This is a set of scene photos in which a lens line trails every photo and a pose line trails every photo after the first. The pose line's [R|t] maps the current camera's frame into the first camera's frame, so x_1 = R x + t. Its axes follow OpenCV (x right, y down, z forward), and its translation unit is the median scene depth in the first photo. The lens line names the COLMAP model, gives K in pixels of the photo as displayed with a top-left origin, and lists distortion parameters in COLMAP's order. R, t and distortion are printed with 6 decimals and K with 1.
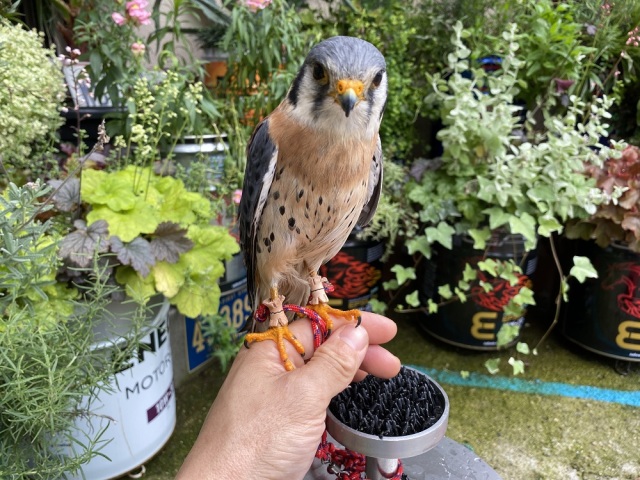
lens RADIAL K [[486.5, 0, 314.1], [0, 486.5, 240.8], [0, 0, 1]] dist [-0.006570, -0.000477]
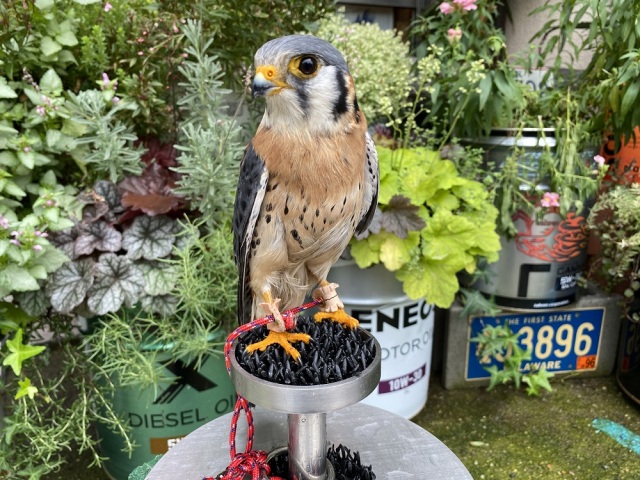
lens RADIAL K [[485.9, 0, 316.6], [0, 485.9, 235.6], [0, 0, 1]] dist [-0.006337, 0.000273]
pose [[0.633007, 0.193990, -0.749446, 0.240402], [-0.233438, 0.970864, 0.054134, 0.019021], [0.738112, 0.140682, 0.659848, 0.146261]]
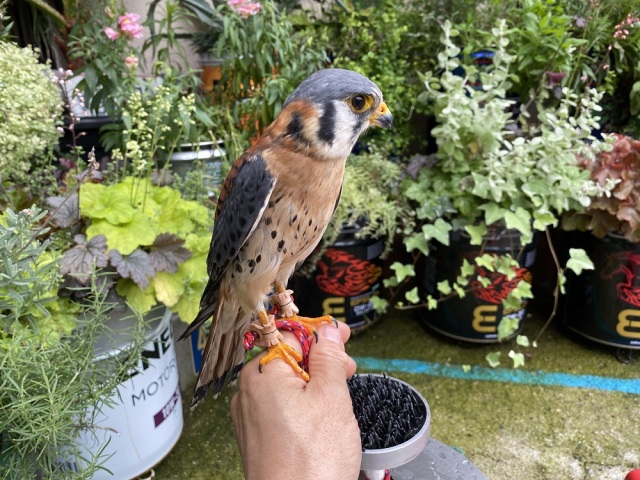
lens RADIAL K [[485.9, 0, 316.6], [0, 485.9, 235.6], [0, 0, 1]] dist [-0.006337, 0.000273]
pose [[0.999326, -0.035884, -0.007752, 0.016432], [0.035921, 0.999343, 0.004735, -0.018414], [0.007577, -0.005010, 0.999959, -0.012838]]
